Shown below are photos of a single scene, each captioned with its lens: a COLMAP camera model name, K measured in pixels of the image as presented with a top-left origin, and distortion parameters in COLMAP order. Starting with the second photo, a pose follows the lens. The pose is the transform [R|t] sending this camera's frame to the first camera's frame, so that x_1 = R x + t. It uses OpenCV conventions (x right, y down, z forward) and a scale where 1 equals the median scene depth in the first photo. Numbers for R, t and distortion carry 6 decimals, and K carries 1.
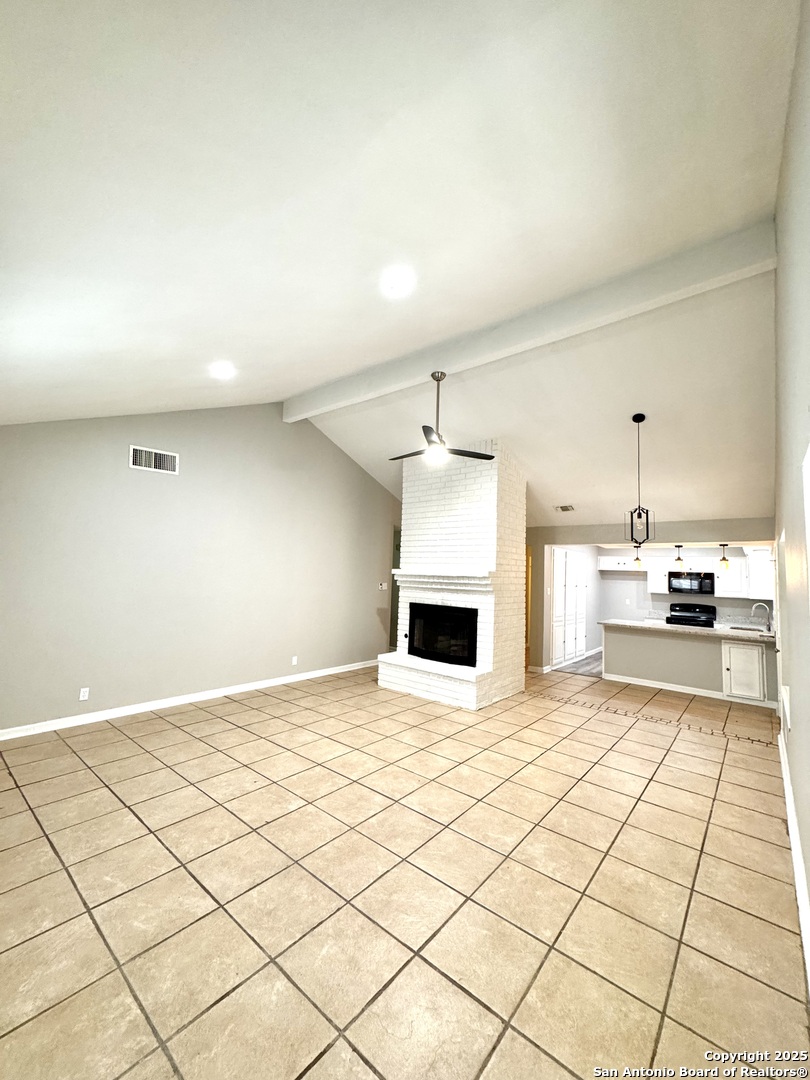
lens RADIAL K [[429.9, 0, 405.7], [0, 429.9, 540.0], [0, 0, 1]] dist [-0.001690, 0.000052]
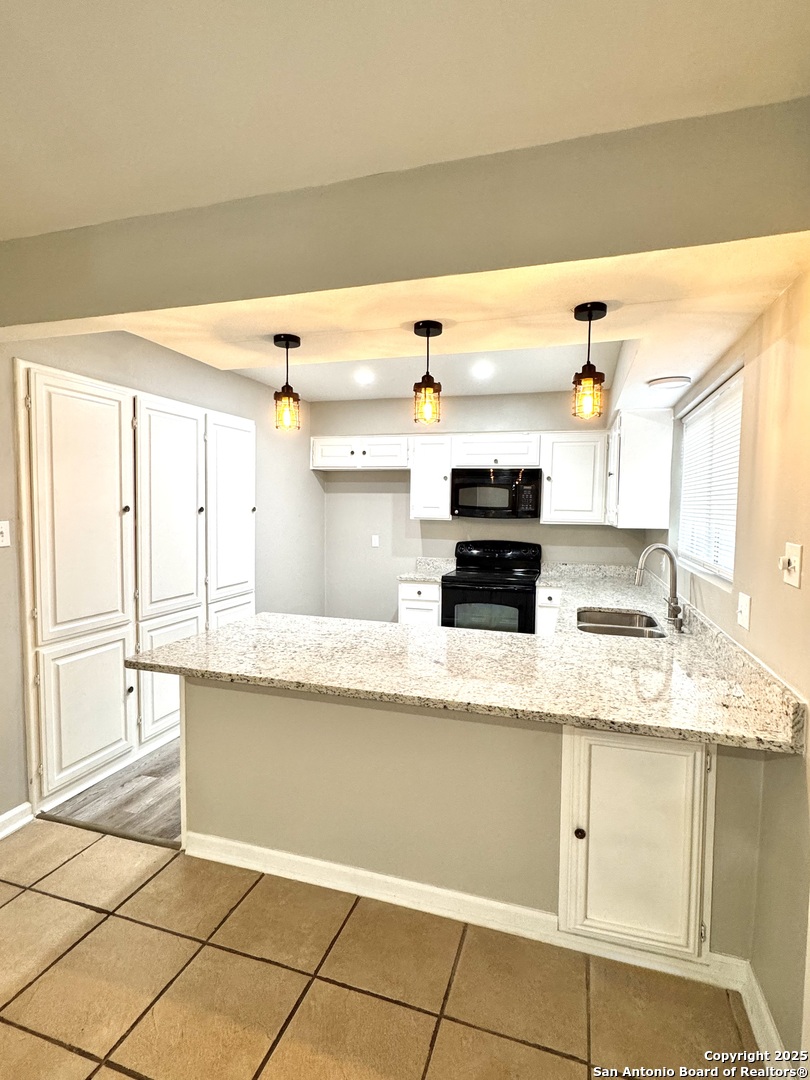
lens RADIAL K [[539.1, 0, 405.6], [0, 539.1, 537.2], [0, 0, 1]] dist [0.001486, 0.000021]
pose [[0.927768, -0.051102, 0.369642, 0.475082], [-0.005645, 0.988543, 0.150832, 0.078149], [-0.373115, -0.142023, 0.916850, 0.668433]]
